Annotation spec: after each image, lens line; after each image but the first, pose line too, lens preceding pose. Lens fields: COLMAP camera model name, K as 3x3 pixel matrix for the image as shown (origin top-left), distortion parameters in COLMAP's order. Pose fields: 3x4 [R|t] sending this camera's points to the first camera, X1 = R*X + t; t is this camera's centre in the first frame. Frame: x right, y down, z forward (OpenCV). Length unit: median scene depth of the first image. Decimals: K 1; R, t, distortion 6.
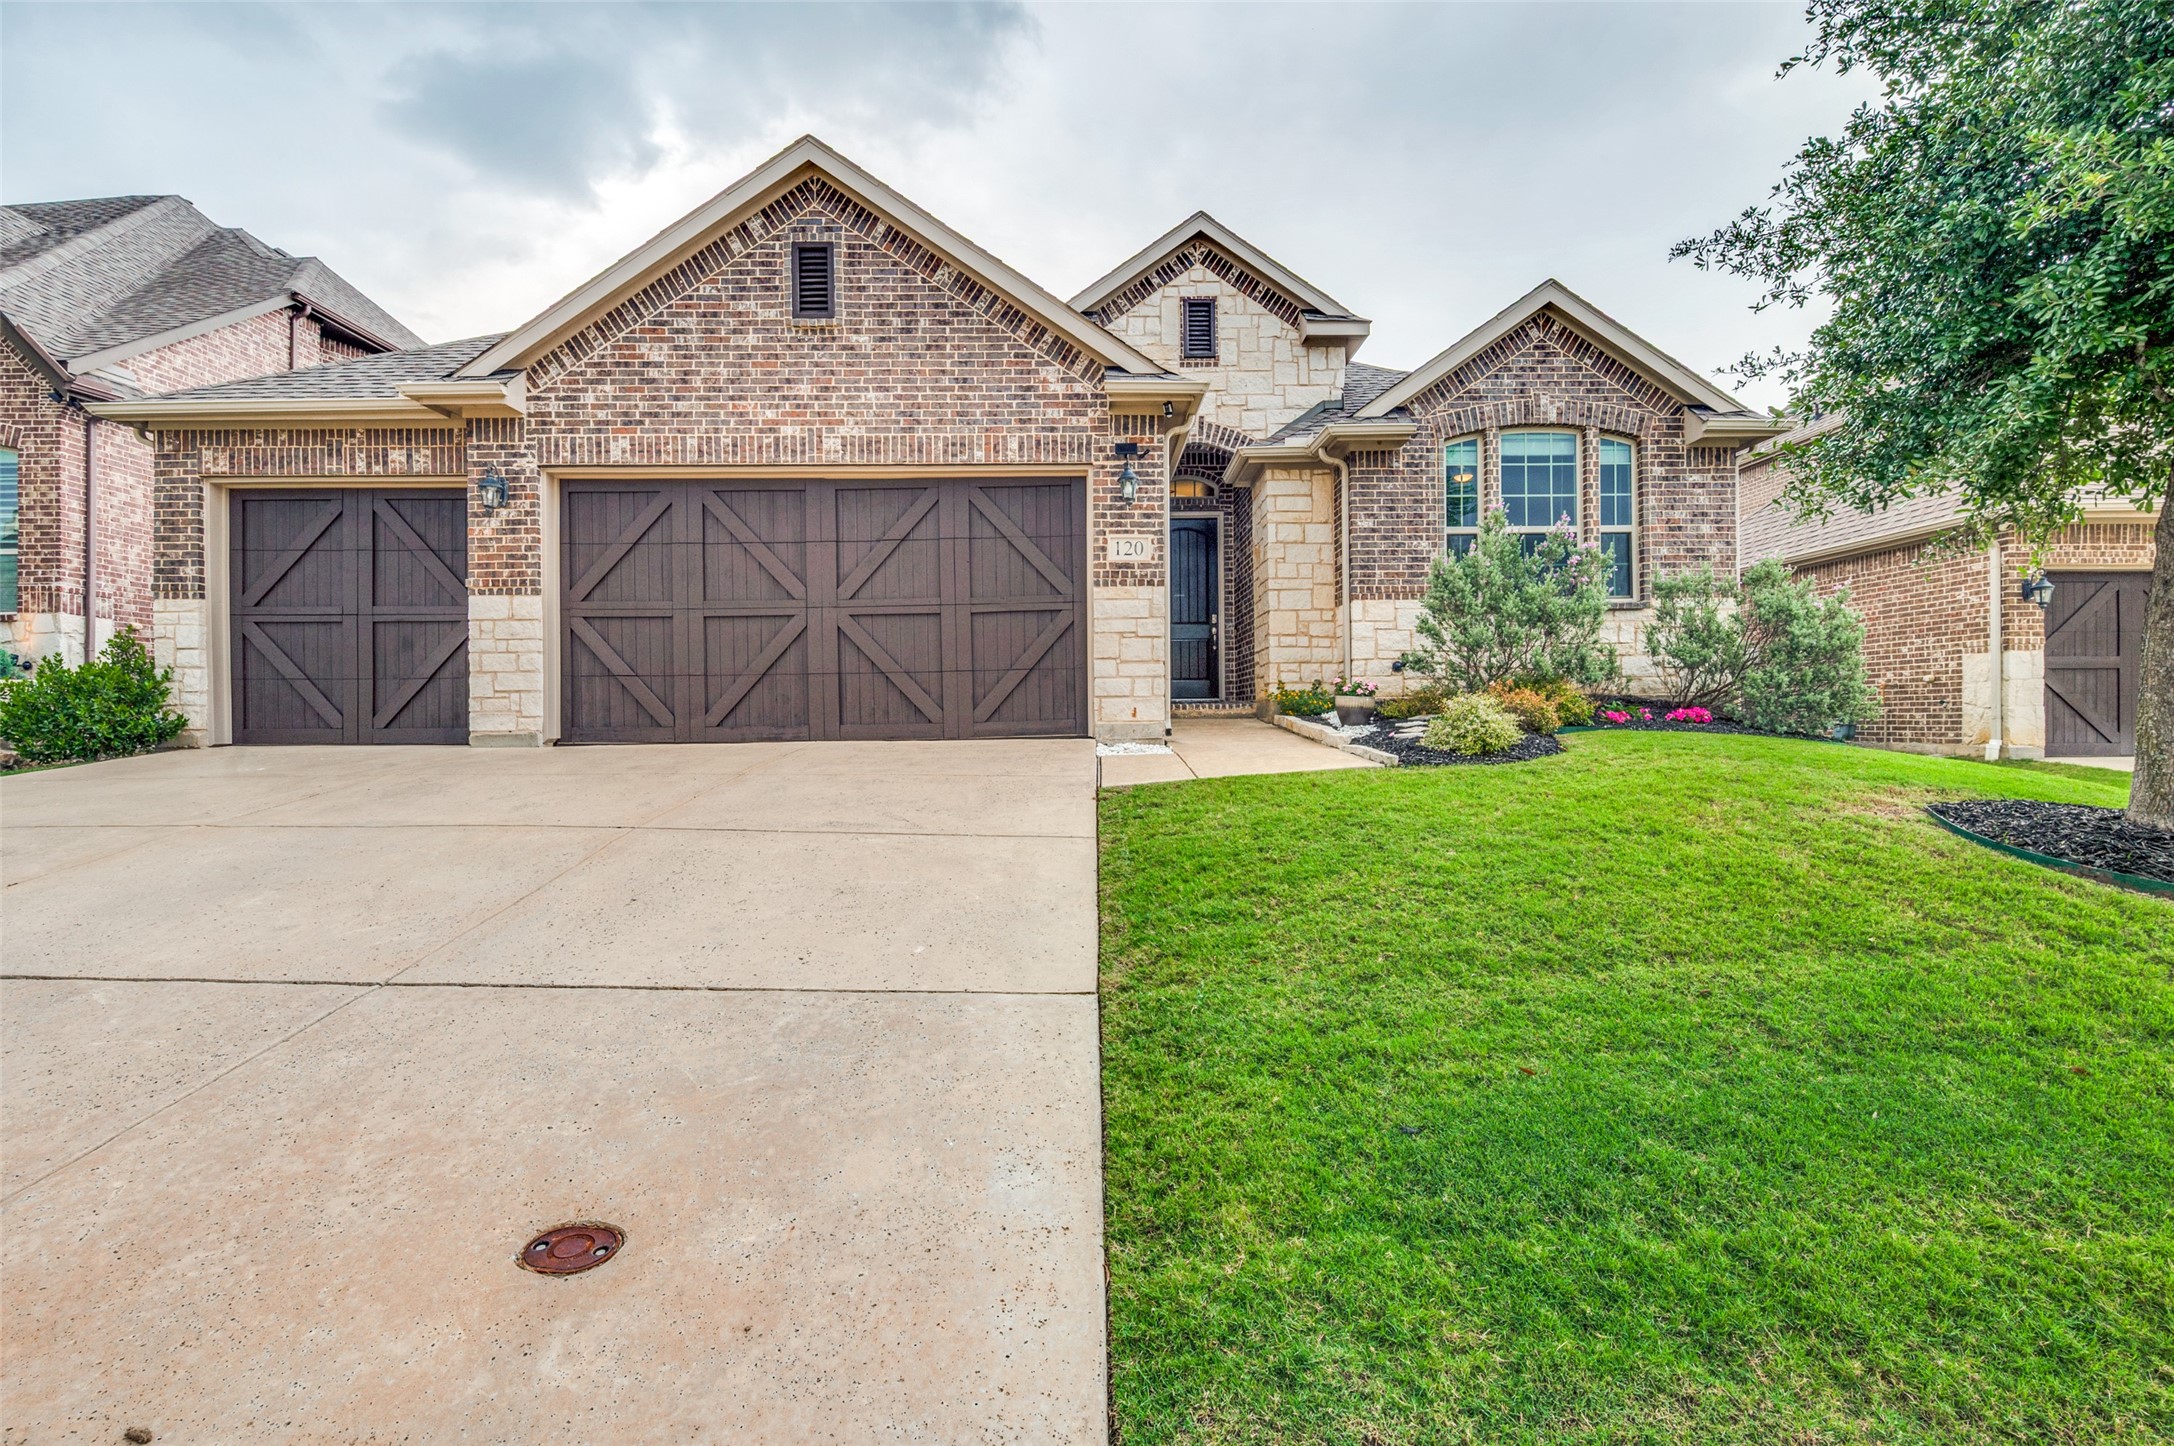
lens RADIAL K [[967.8, 0, 1087.0], [0, 967.8, 723.0], [0, 0, 1]] dist [-0.000728, -0.001247]
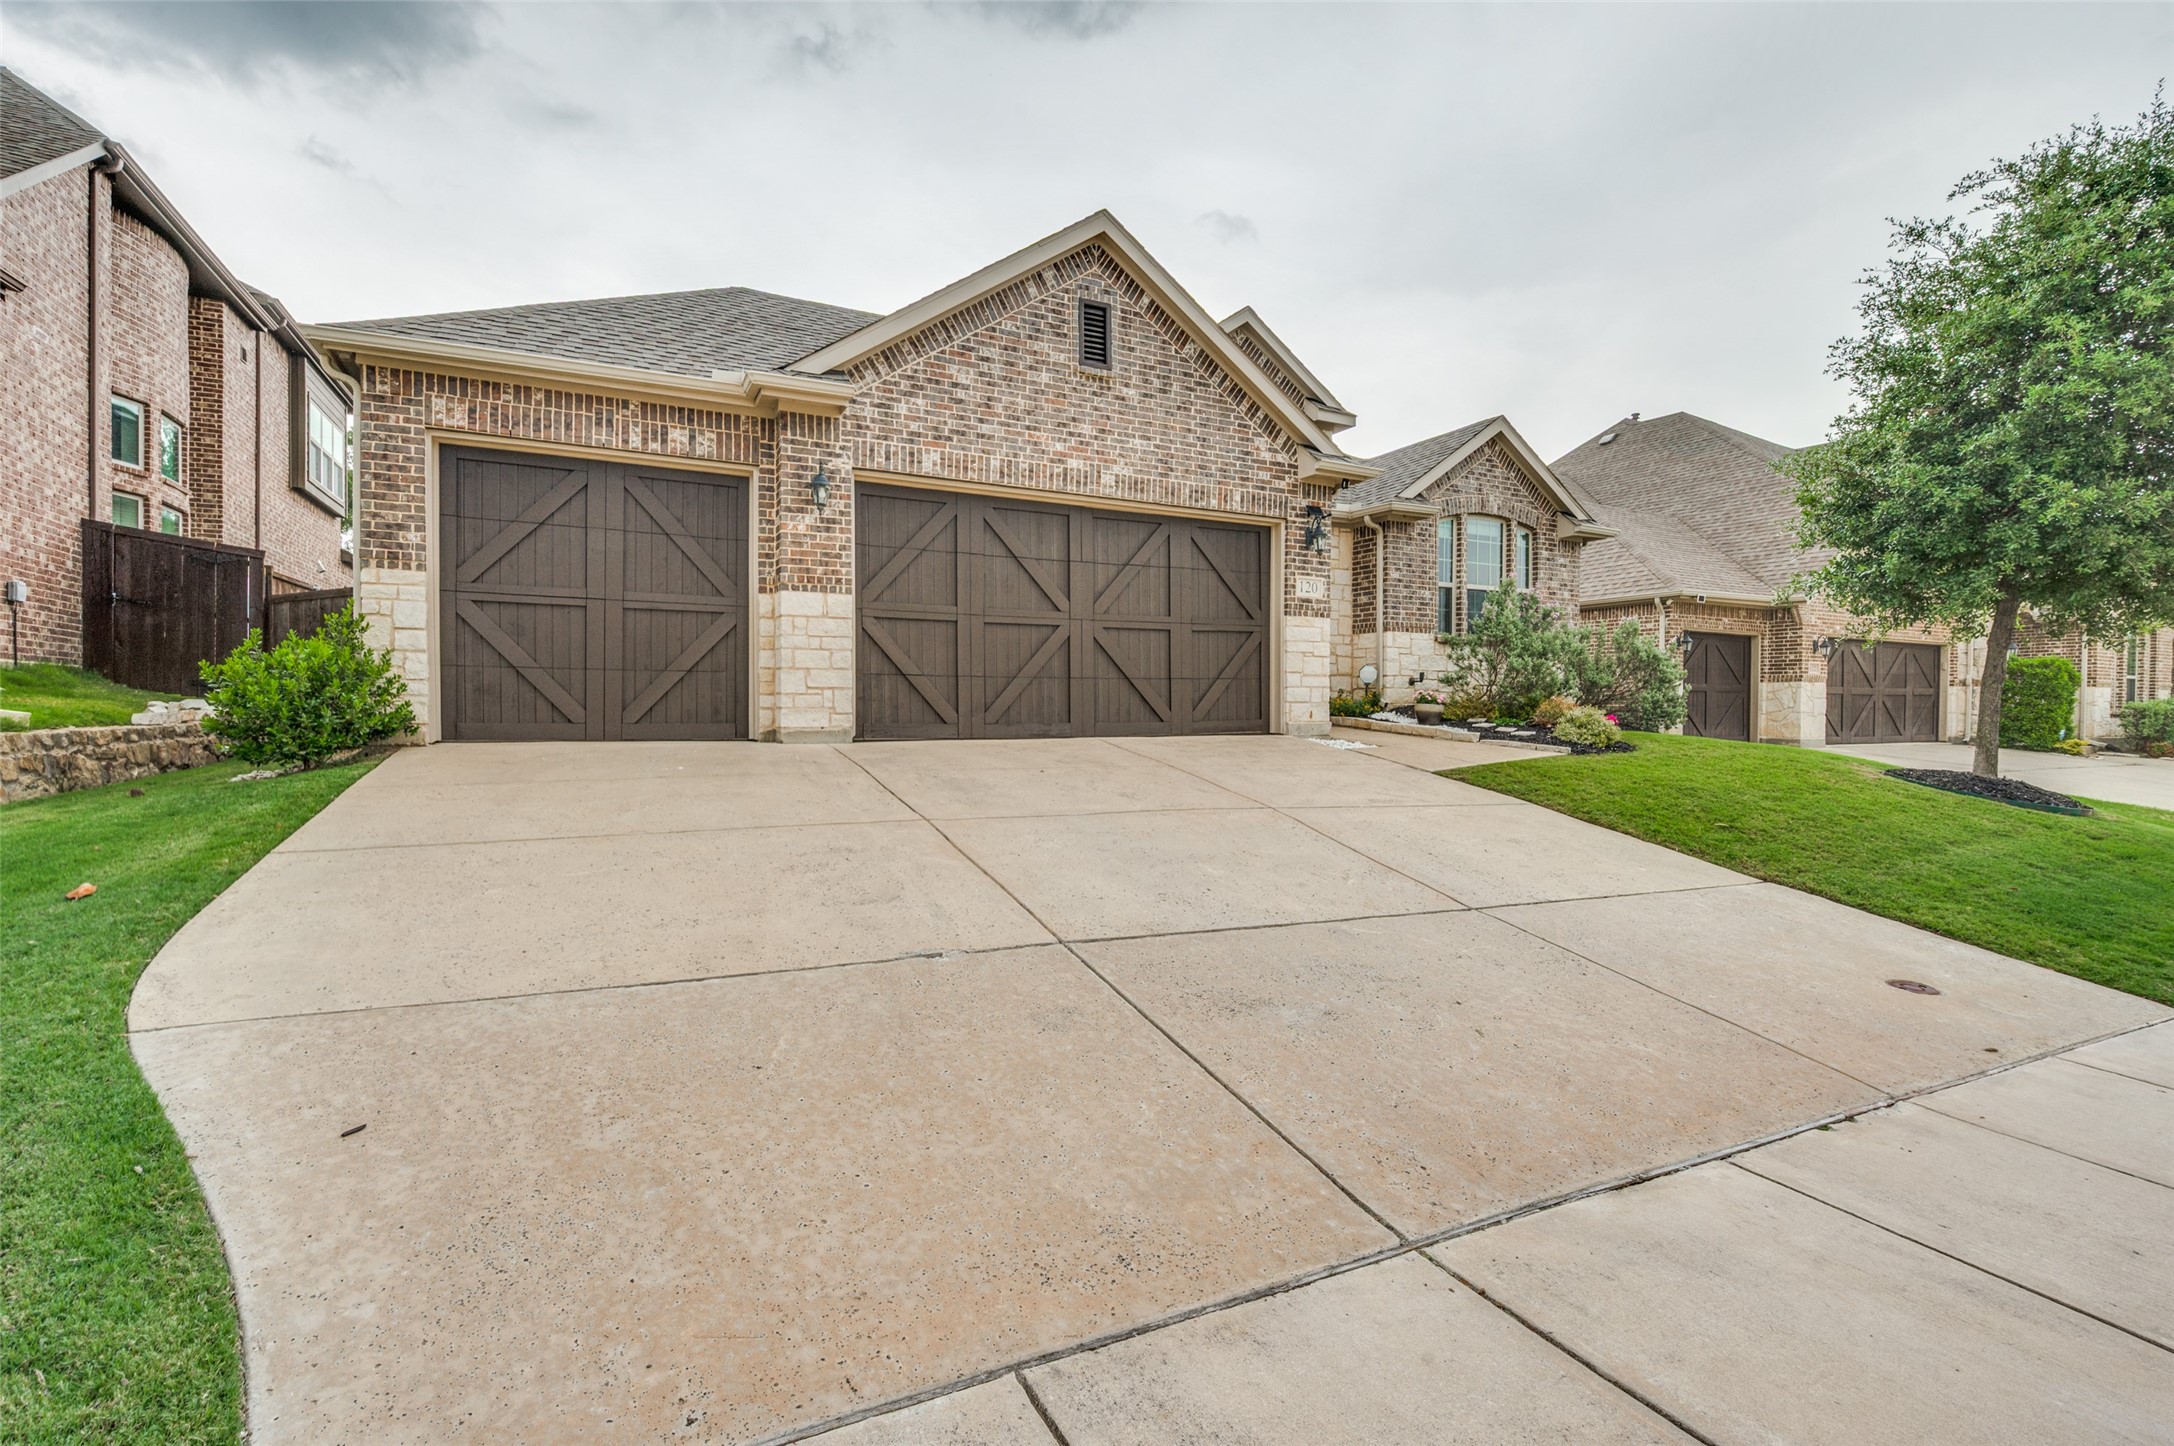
lens RADIAL K [[967.8, 0, 1087.0], [0, 967.8, 723.0], [0, 0, 1]] dist [-0.000728, -0.001247]
pose [[0.897895, 0.005816, 0.440172, -0.789384], [-0.010508, 0.999911, 0.008222, -0.007252], [-0.440085, -0.012008, 0.897876, -0.029243]]
